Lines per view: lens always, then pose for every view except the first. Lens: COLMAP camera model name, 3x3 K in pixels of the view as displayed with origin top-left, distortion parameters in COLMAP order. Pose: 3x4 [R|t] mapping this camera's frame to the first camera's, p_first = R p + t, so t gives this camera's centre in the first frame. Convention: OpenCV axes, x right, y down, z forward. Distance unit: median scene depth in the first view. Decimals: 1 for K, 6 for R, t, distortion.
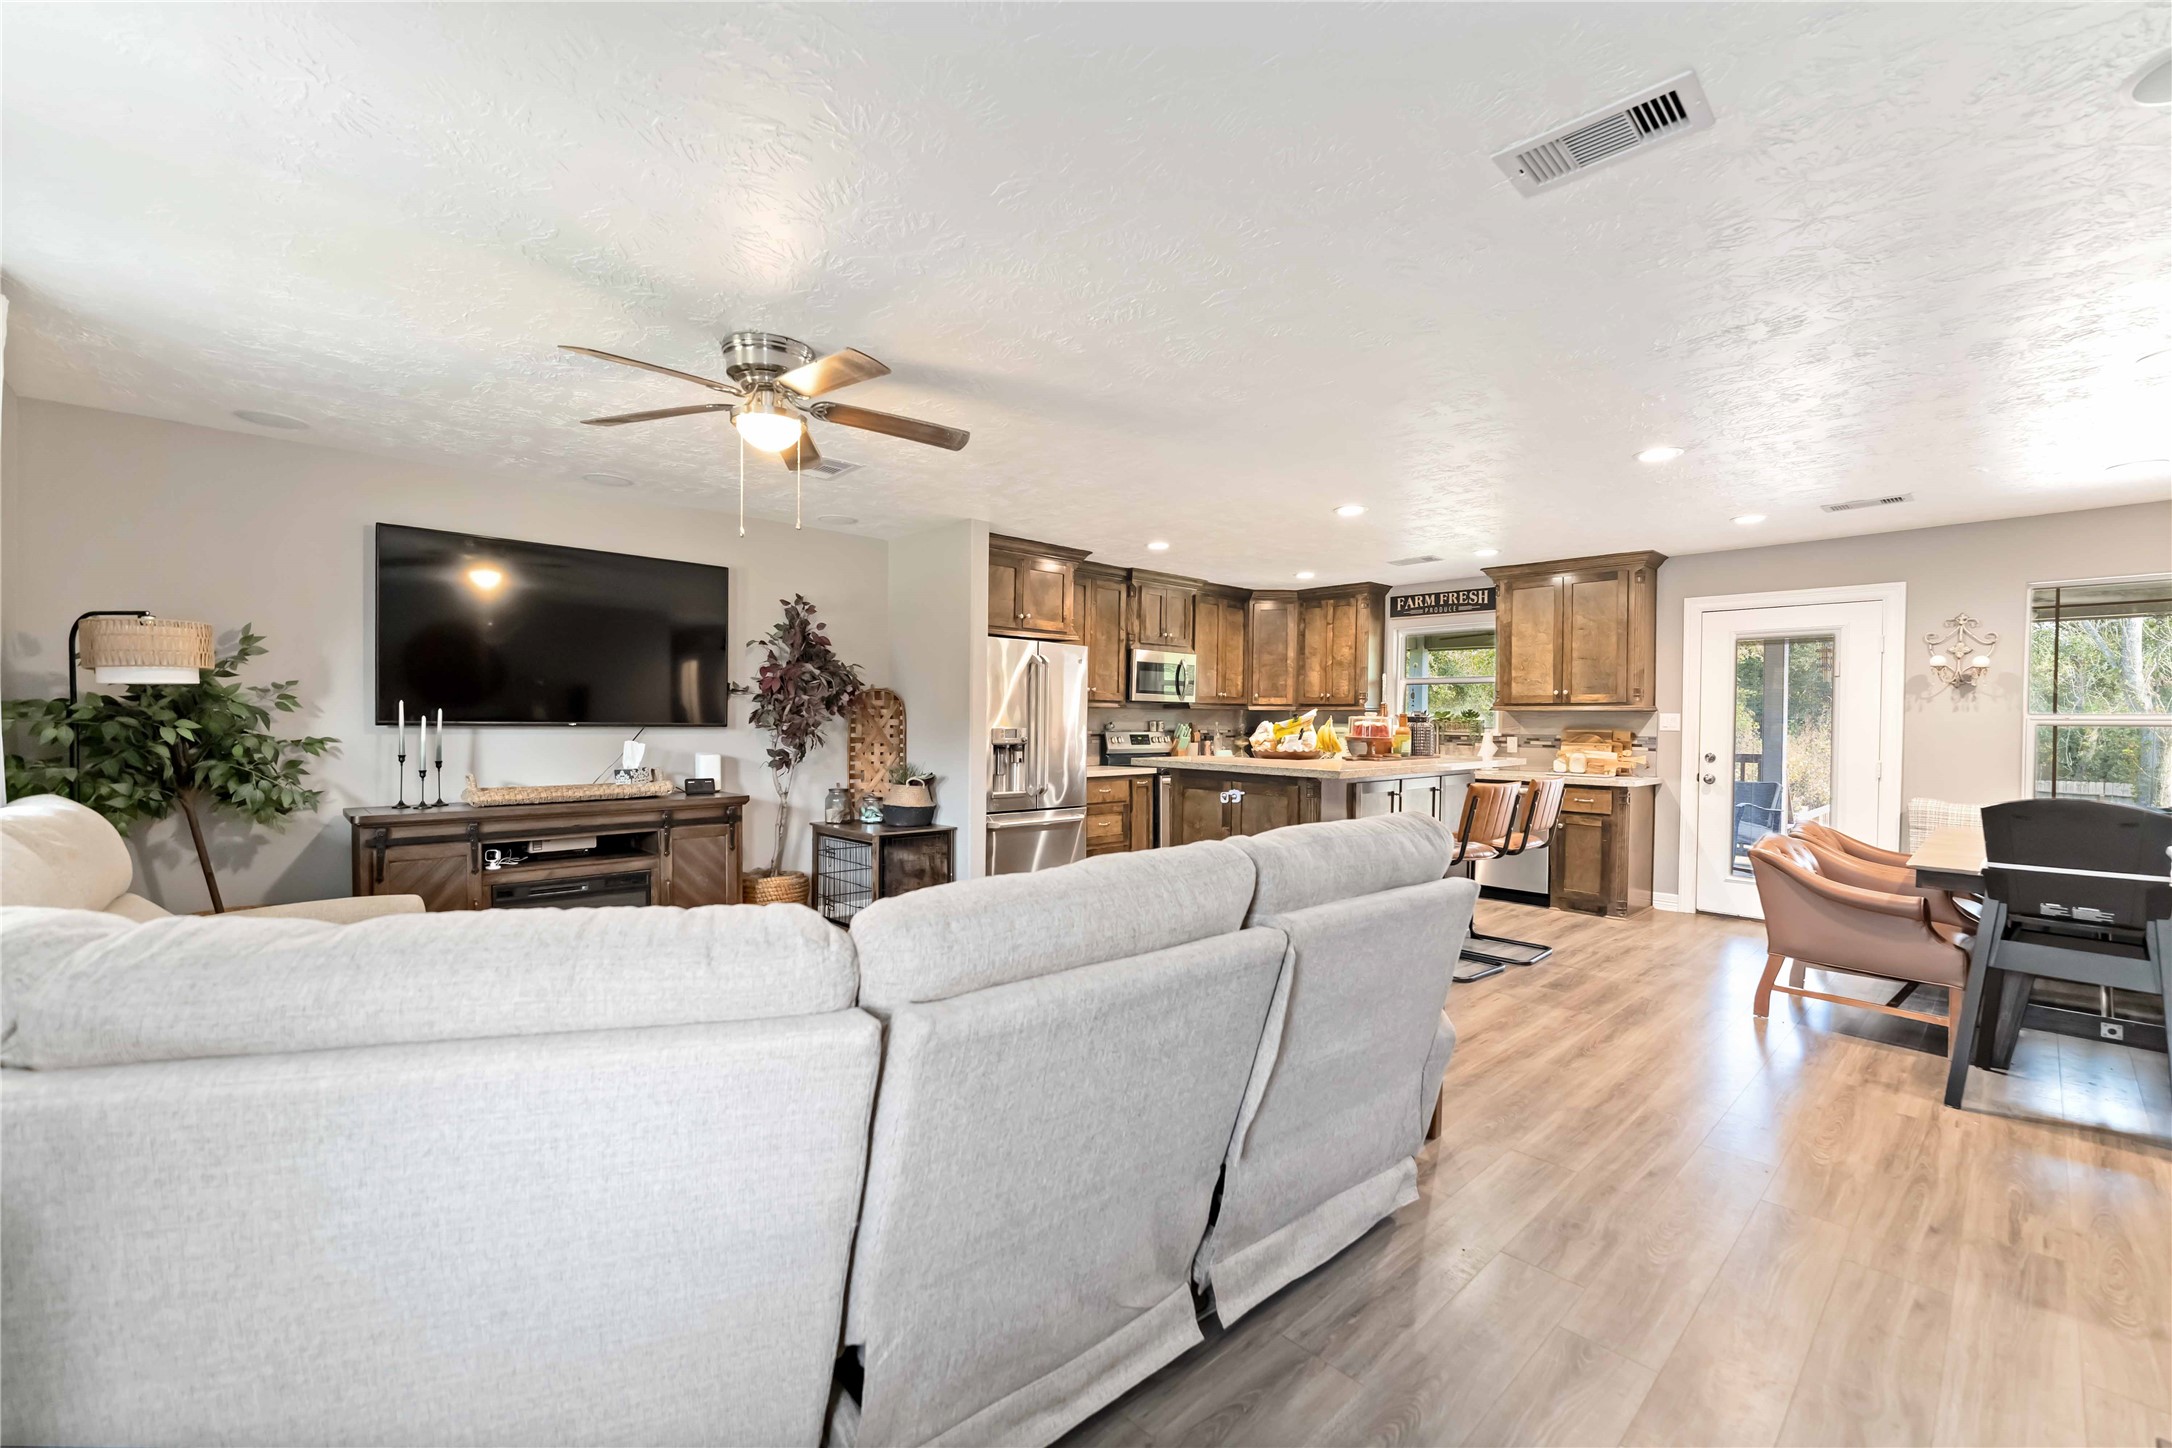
lens RADIAL K [[877.5, 0, 1077.4], [0, 877.5, 729.6], [0, 0, 1]] dist [0.000449, -0.000005]
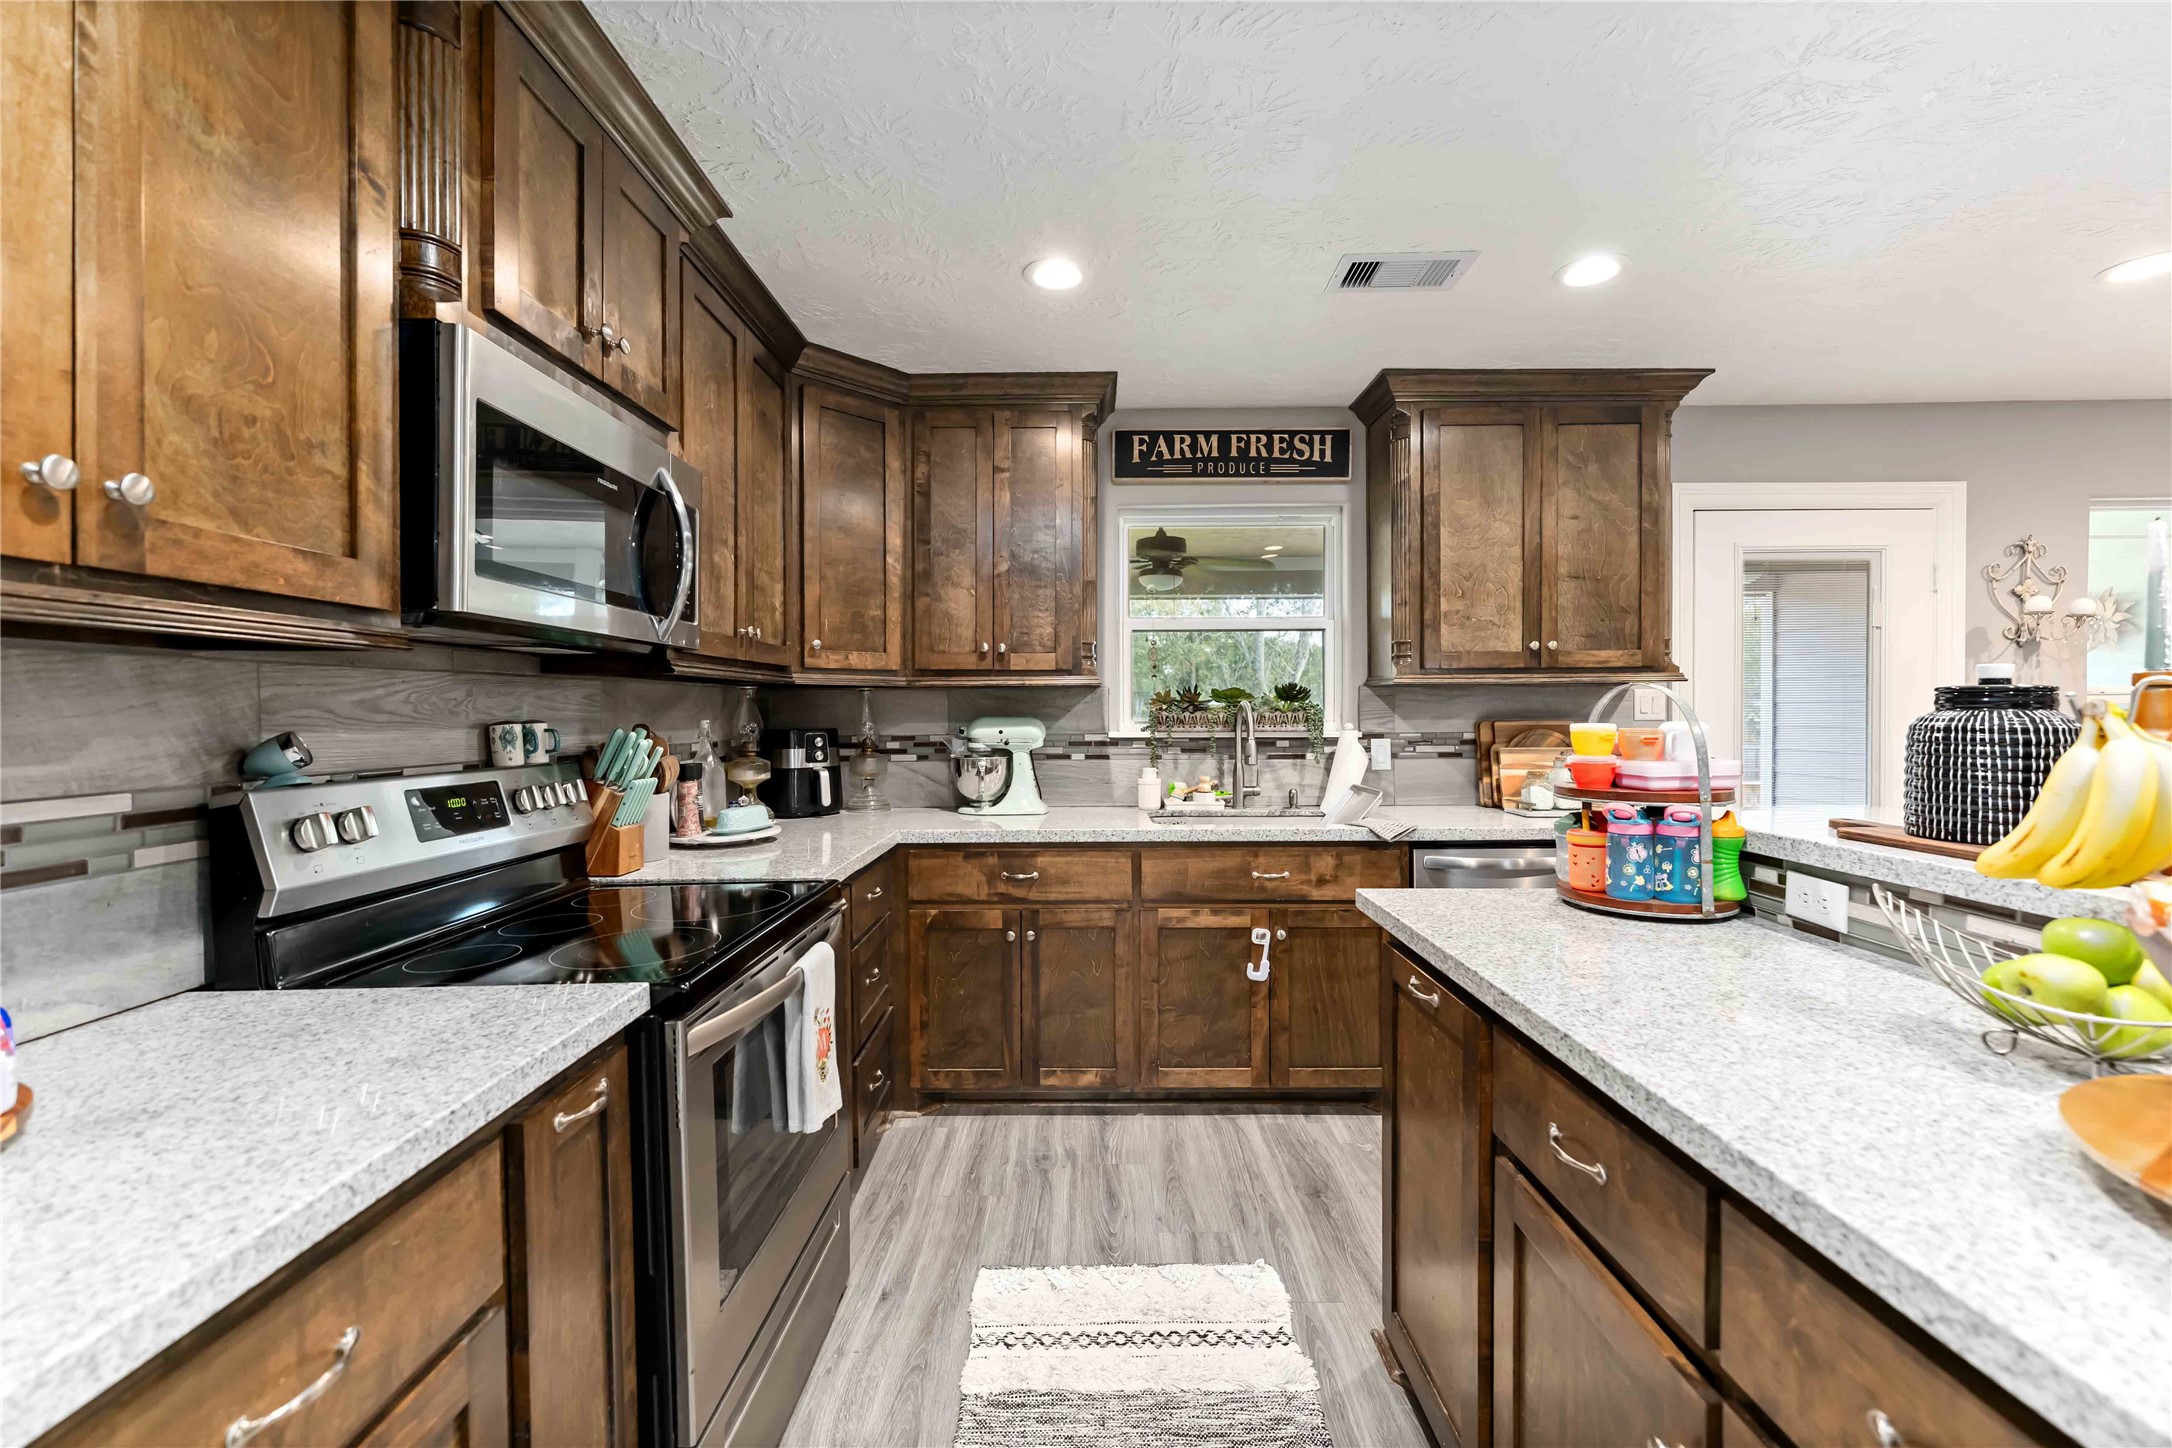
lens RADIAL K [[877.5, 0, 1081.8], [0, 877.5, 723.0], [0, 0, 1]] dist [0.000449, -0.000005]
pose [[0.685945, -0.024083, 0.727254, 0.021508], [0.021951, 0.999682, 0.012401, -0.011140], [-0.727322, 0.007458, 0.686256, 0.861961]]
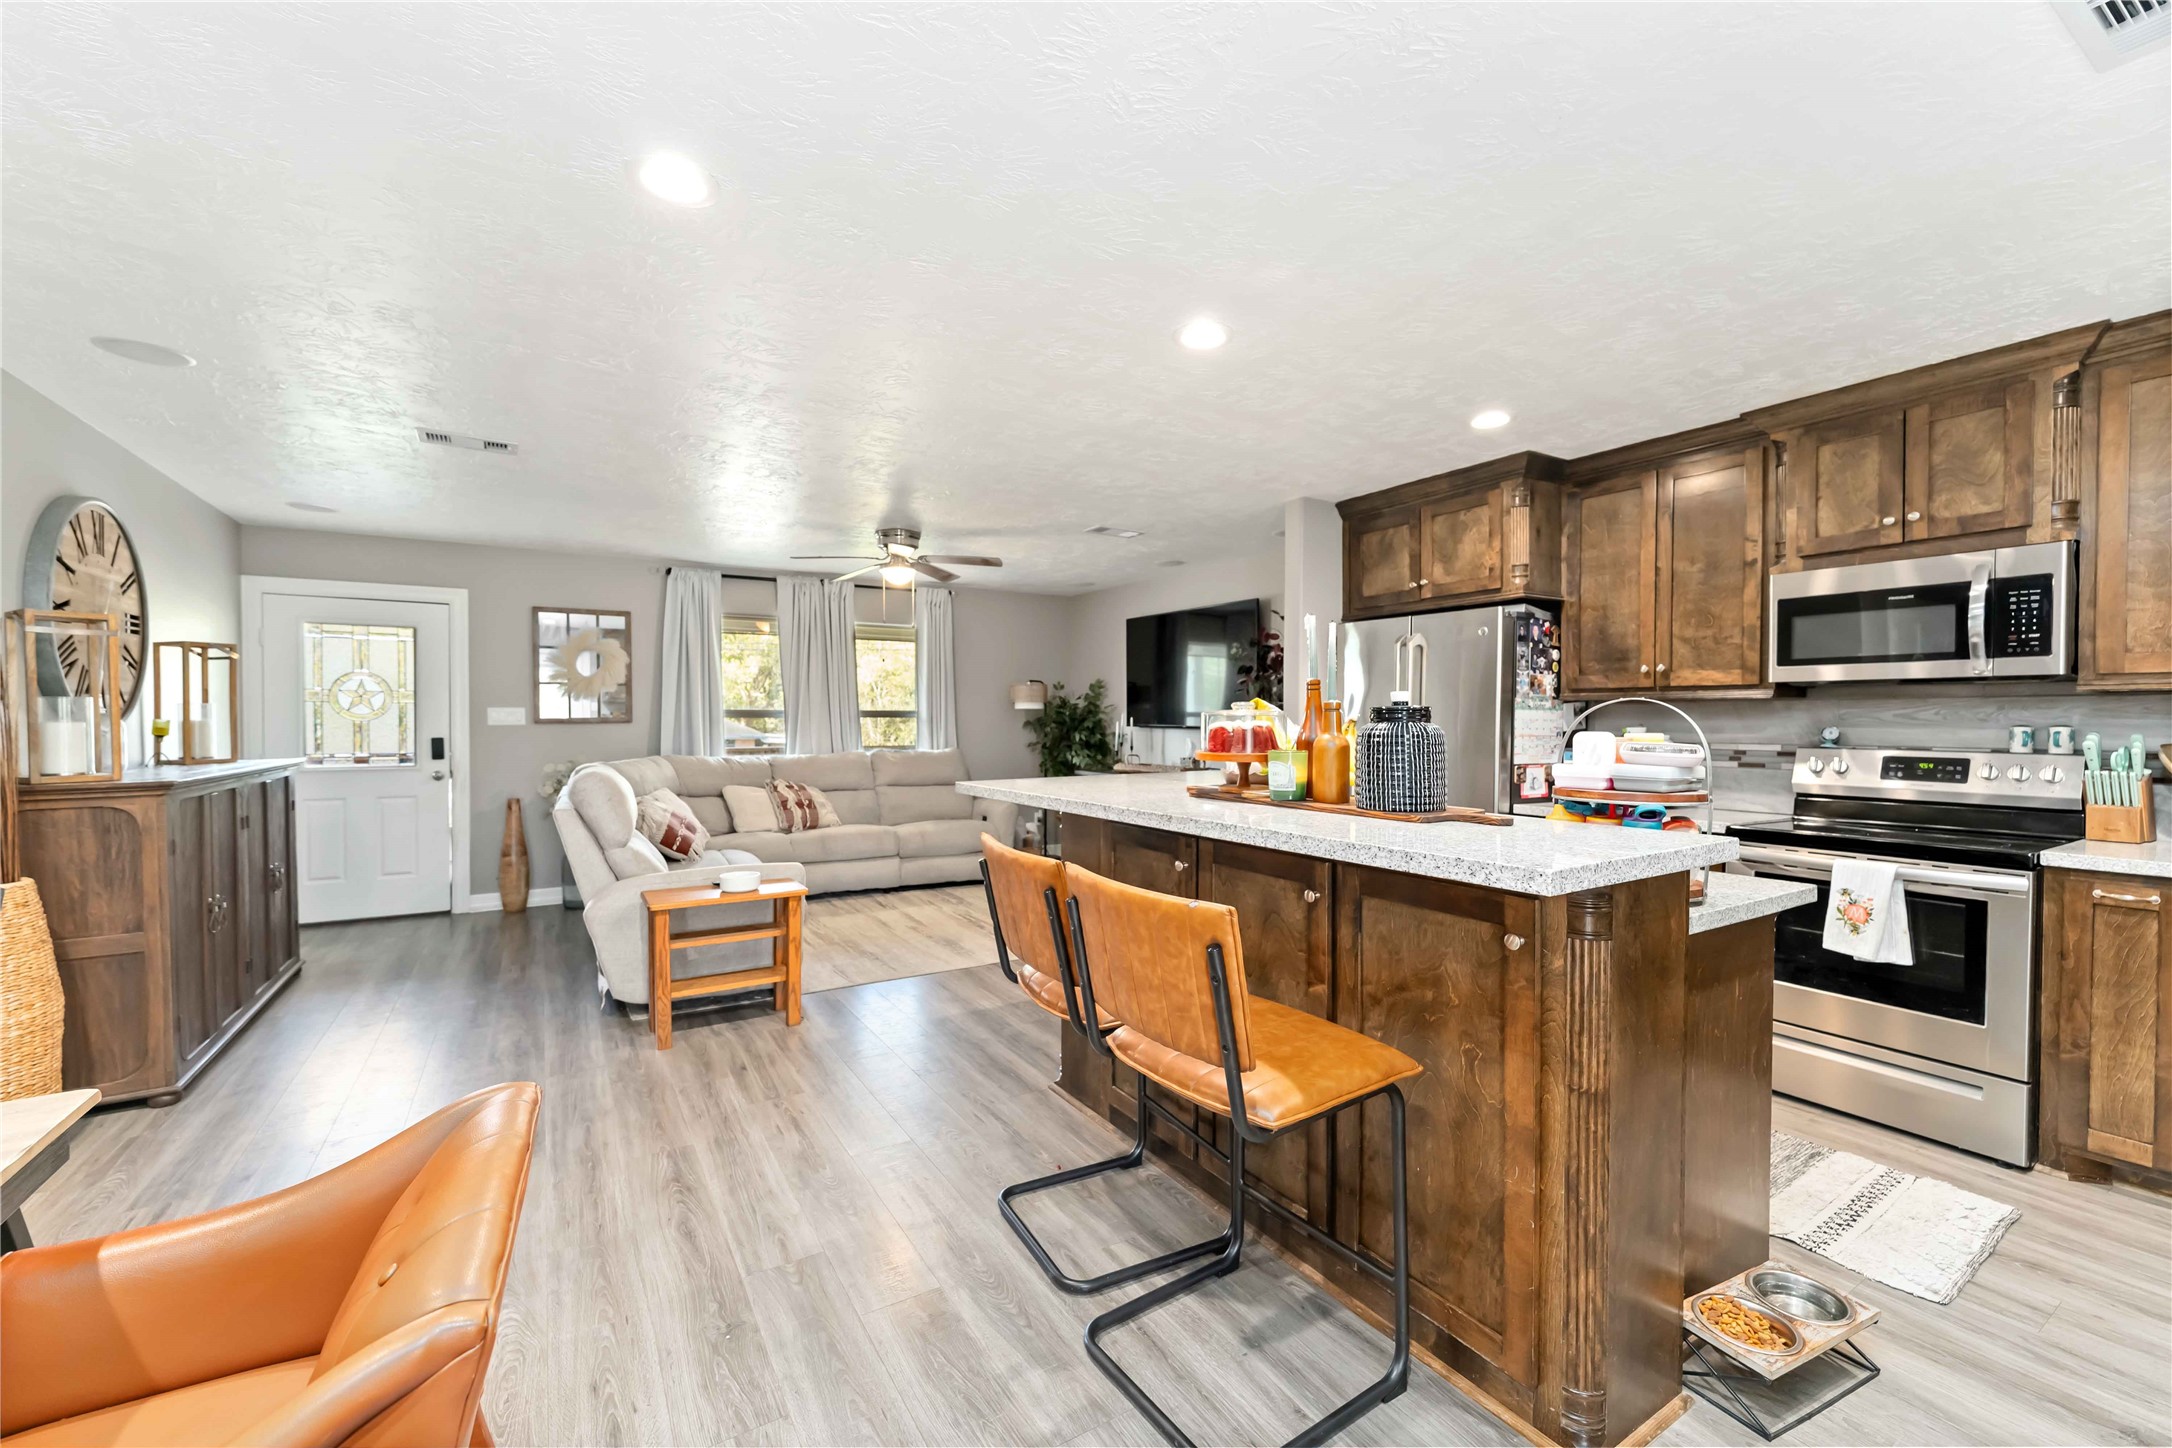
lens RADIAL K [[877.5, 0, 1097.0], [0, 877.5, 729.6], [0, 0, 1]] dist [0.000449, -0.000005]
pose [[-0.179020, 0.002717, -0.983842, 0.663573], [-0.016534, 0.999847, 0.005770, -0.004391], [0.983707, 0.017299, -0.178947, 0.794996]]
